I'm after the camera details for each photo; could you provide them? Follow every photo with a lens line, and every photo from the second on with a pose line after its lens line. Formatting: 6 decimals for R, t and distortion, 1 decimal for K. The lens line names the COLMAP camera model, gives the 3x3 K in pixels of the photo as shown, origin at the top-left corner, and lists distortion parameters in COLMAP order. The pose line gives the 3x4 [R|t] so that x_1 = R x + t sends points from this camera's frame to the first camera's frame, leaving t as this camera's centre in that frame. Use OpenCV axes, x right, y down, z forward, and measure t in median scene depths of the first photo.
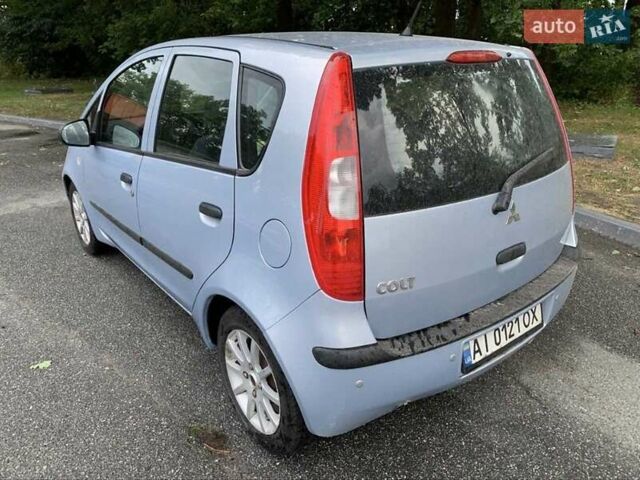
lens RADIAL K [[429.4, 0, 296.4], [0, 429.4, 240.0], [0, 0, 1]] dist [0.041347, -0.062776]
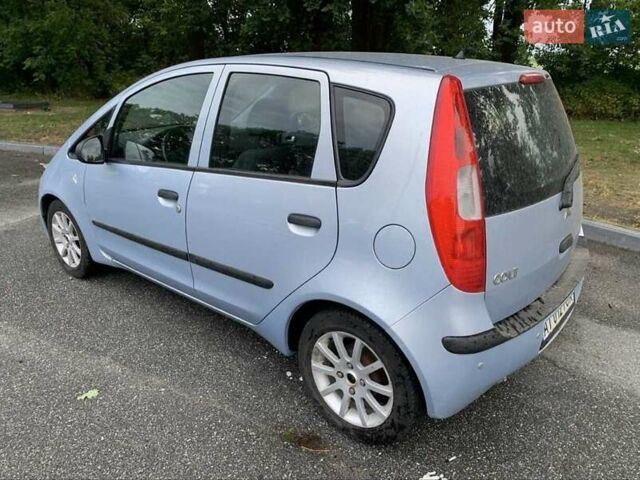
lens RADIAL K [[429.4, 0, 296.4], [0, 429.4, 240.0], [0, 0, 1]] dist [0.041347, -0.062776]
pose [[0.982495, -0.061195, 0.175952, -0.421069], [0.065080, 0.997745, -0.016387, -0.006199], [-0.174553, 0.027551, 0.984262, -0.032399]]
